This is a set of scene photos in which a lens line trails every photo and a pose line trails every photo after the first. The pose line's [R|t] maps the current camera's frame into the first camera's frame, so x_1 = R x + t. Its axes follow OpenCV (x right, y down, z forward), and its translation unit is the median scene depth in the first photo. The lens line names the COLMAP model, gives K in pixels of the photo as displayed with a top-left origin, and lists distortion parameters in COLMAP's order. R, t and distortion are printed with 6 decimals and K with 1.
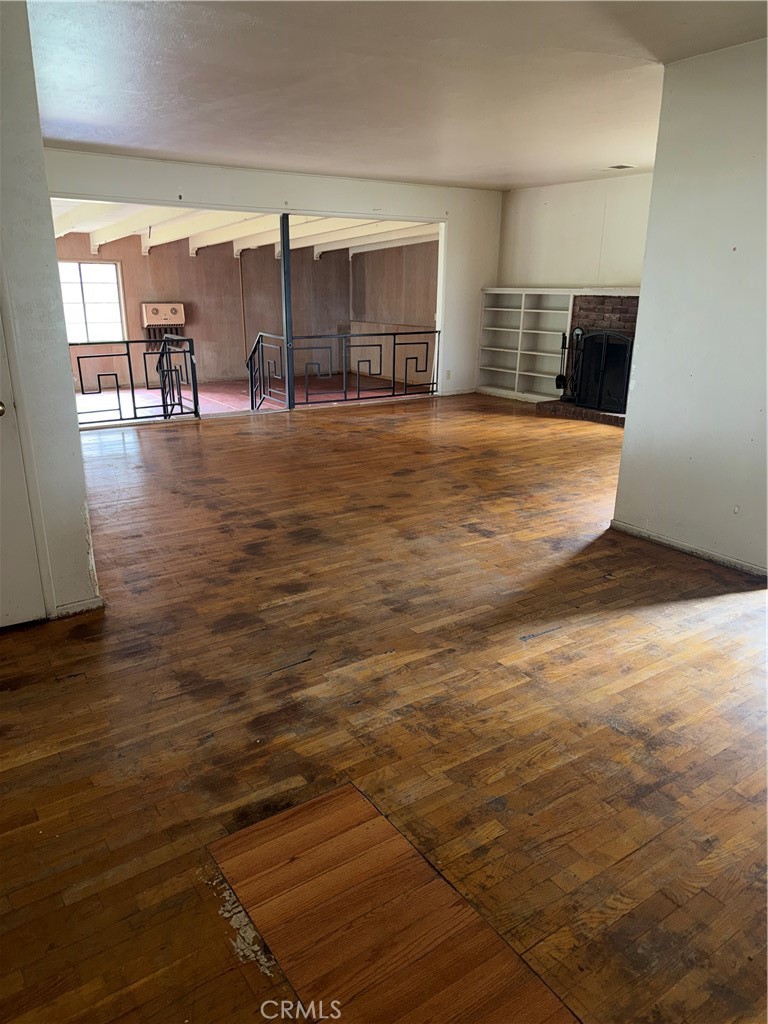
lens RADIAL K [[696.5, 0, 384.0], [0, 696.5, 512.0], [0, 0, 1]] dist [0.156232, -0.300460]
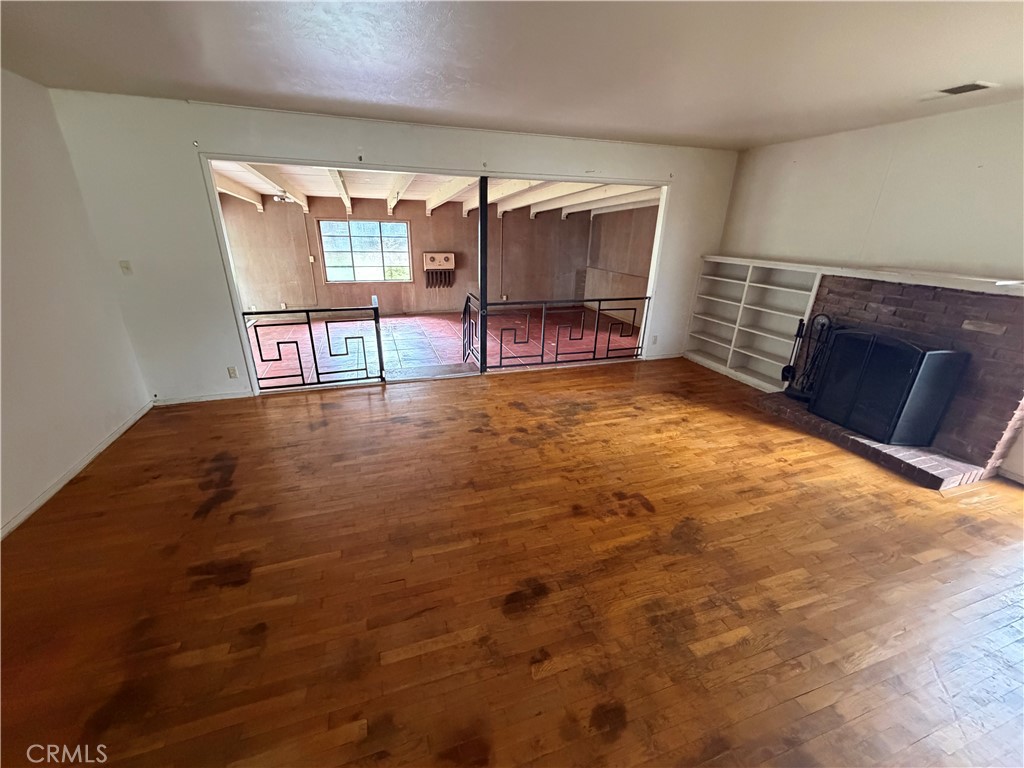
lens RADIAL K [[409.7, 0, 512.0], [0, 409.7, 384.0], [0, 0, 1]] dist [0.002572, 0.000305]
pose [[0.962062, 0.110332, -0.249528, 0.052270], [-0.097929, 0.993283, 0.061627, -0.160650], [0.254652, -0.034853, 0.966405, 0.413281]]
